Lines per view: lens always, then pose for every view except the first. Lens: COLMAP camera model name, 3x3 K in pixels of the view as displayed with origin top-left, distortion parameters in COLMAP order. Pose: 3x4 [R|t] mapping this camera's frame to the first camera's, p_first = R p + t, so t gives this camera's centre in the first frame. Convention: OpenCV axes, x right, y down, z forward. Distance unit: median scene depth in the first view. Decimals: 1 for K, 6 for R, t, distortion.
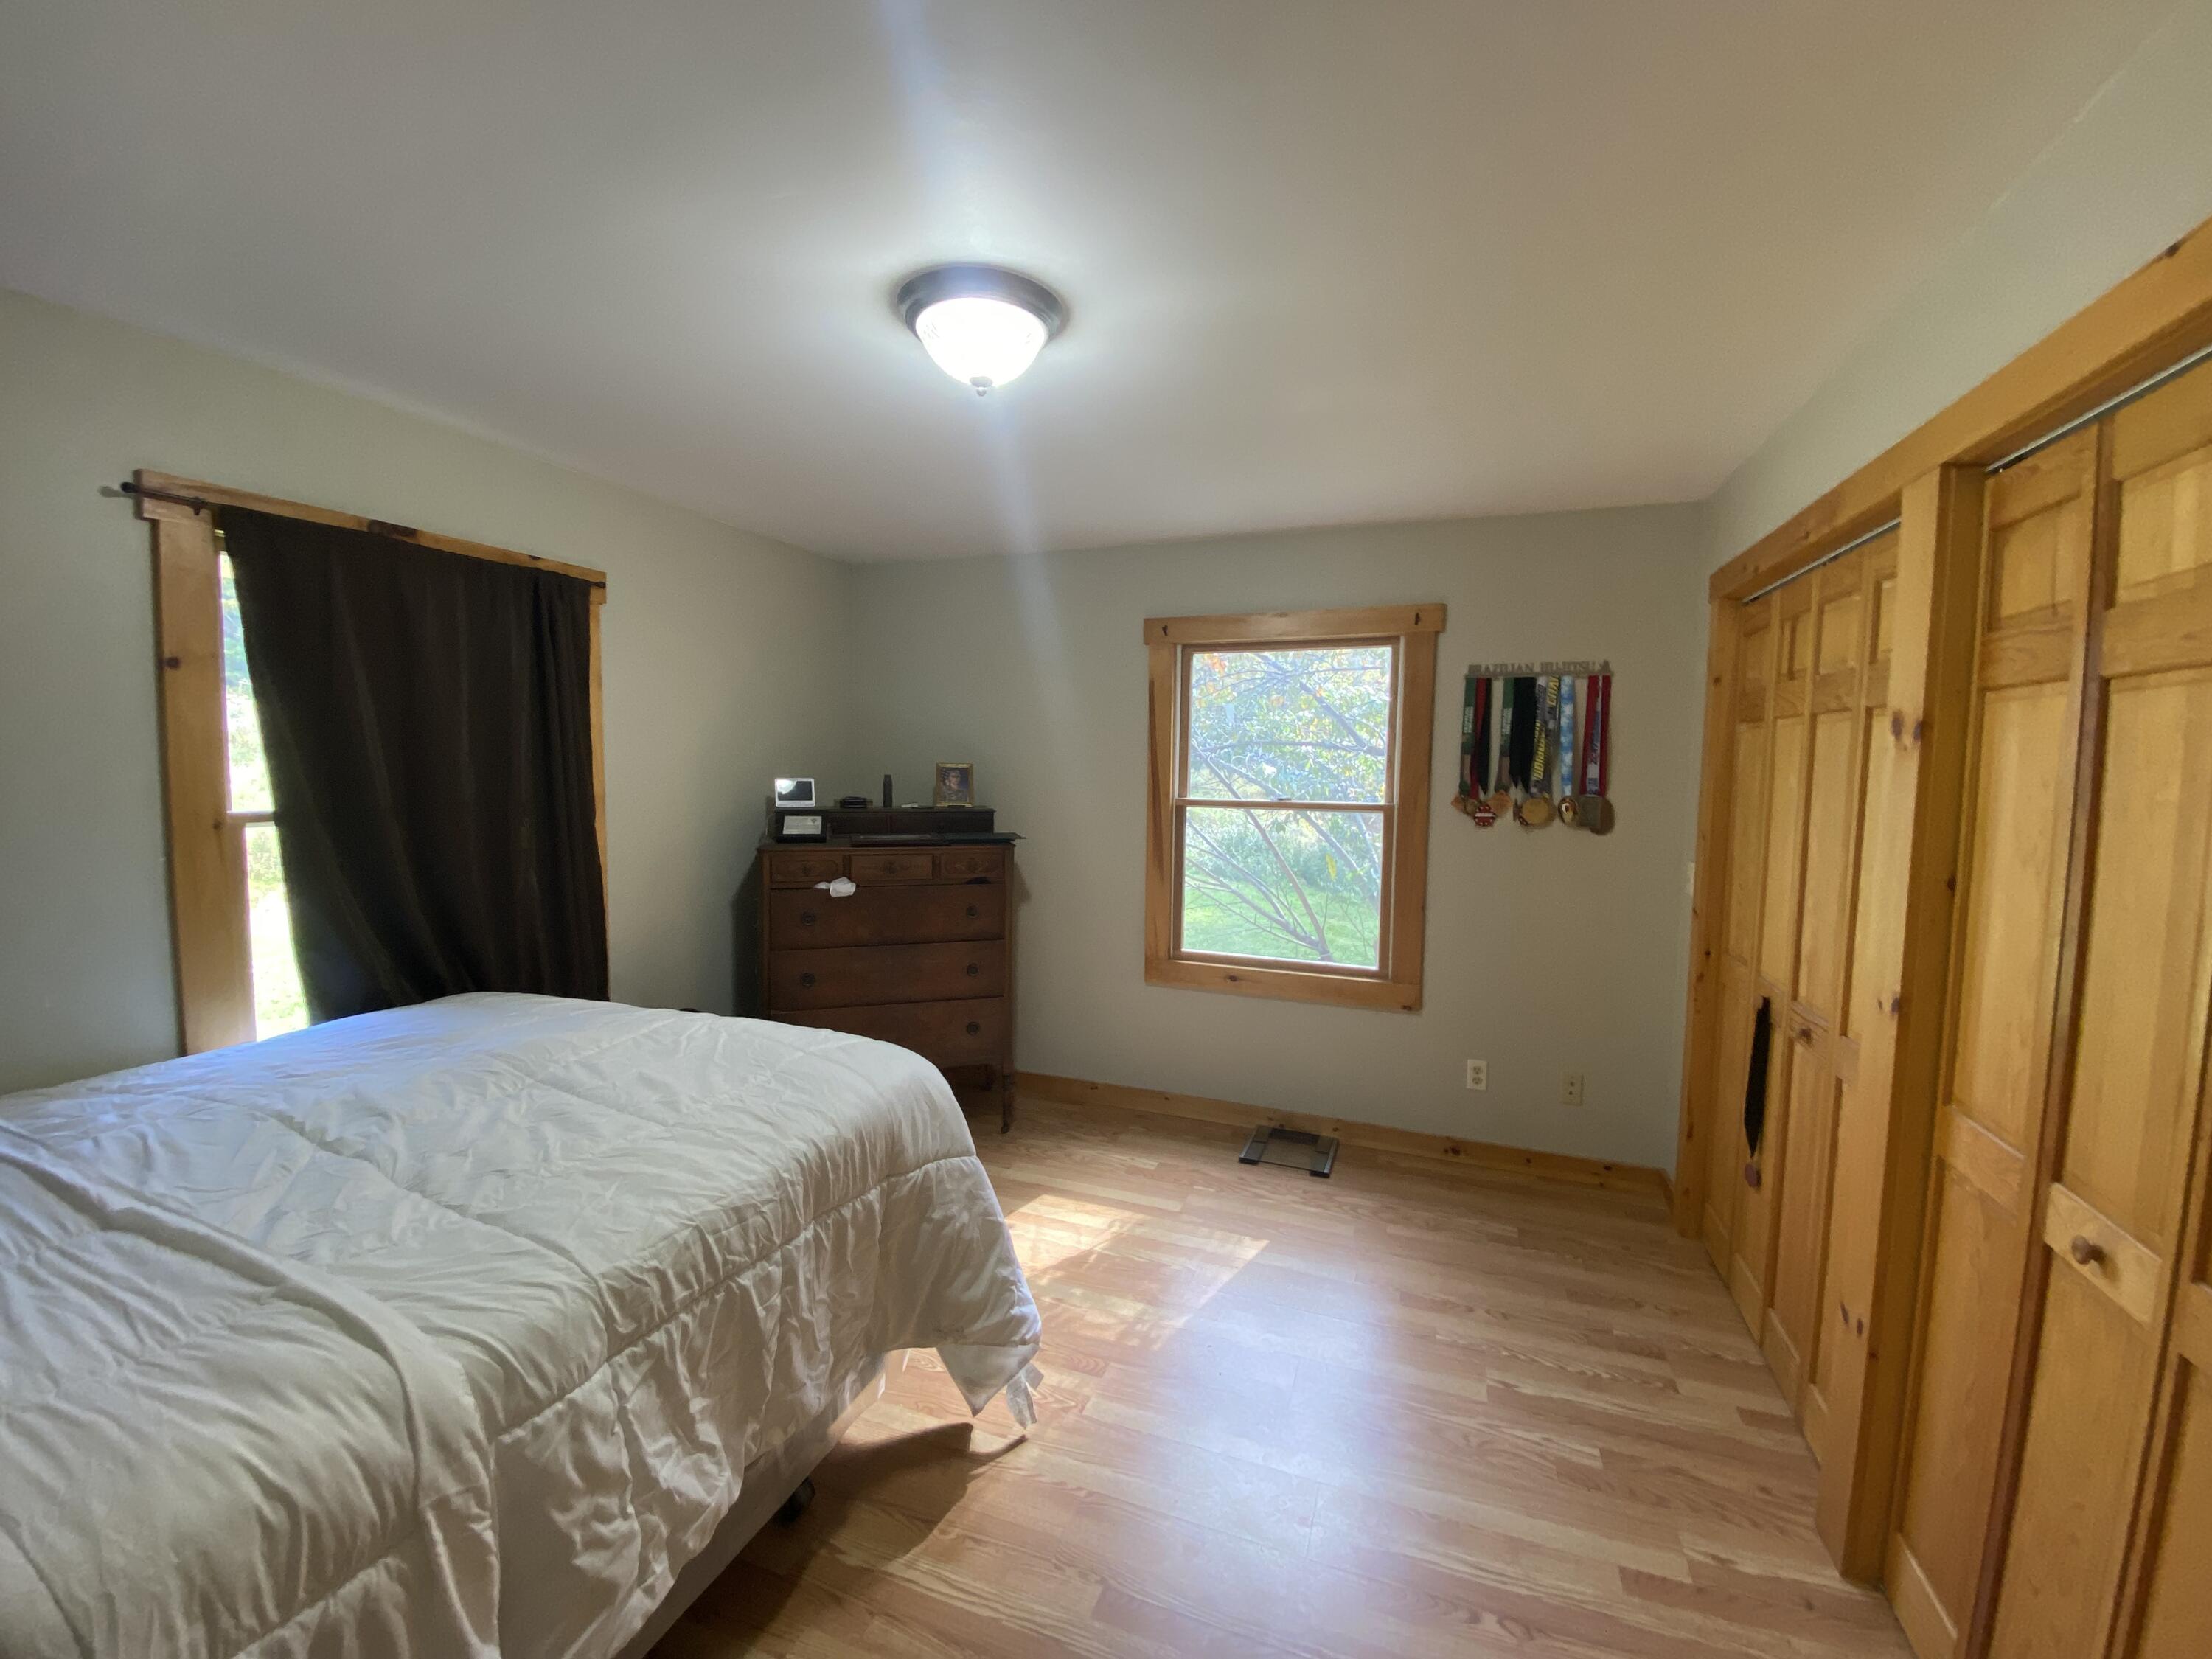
lens RADIAL K [[883.0, 0, 1106.0], [0, 883.0, 829.5], [0, 0, 1]] dist [0.001028, -0.013956]
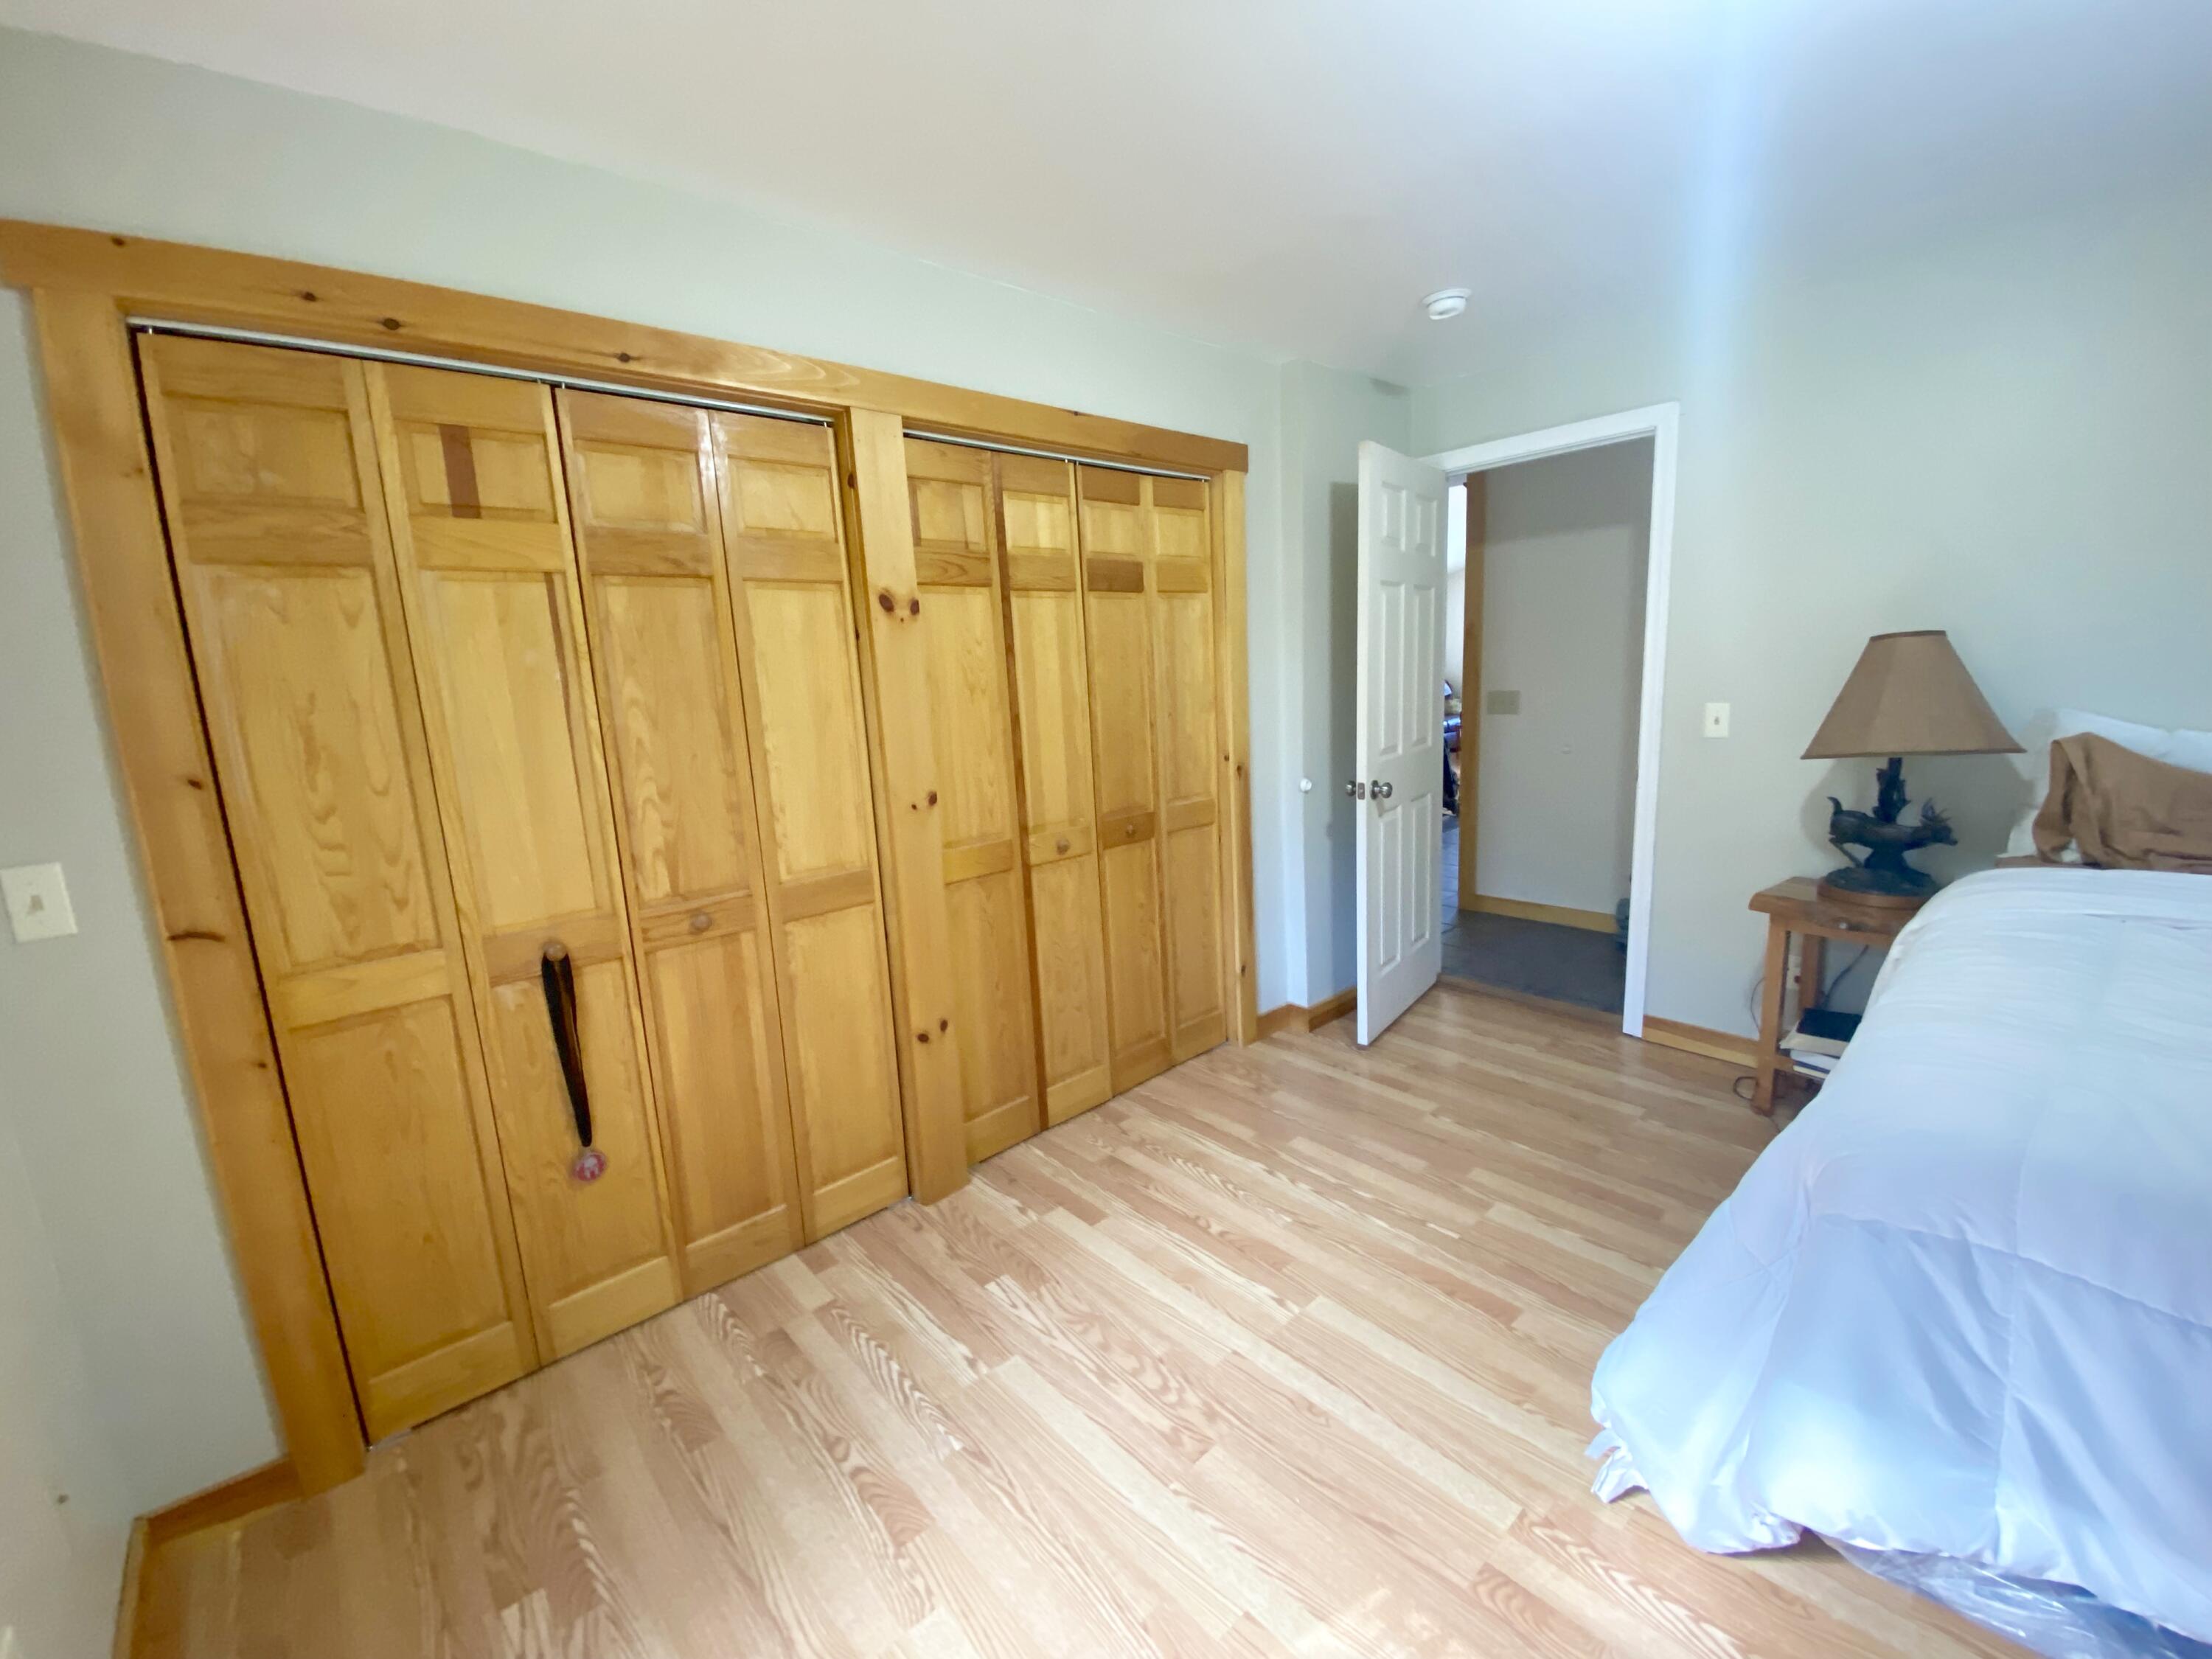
lens RADIAL K [[883.0, 0, 1106.0], [0, 883.0, 829.5], [0, 0, 1]] dist [0.001028, -0.013956]
pose [[-0.888968, -0.052770, 0.454919, -0.018308], [0.066136, 0.968134, 0.241540, -0.064271], [-0.453169, 0.244808, -0.857151, 1.617431]]
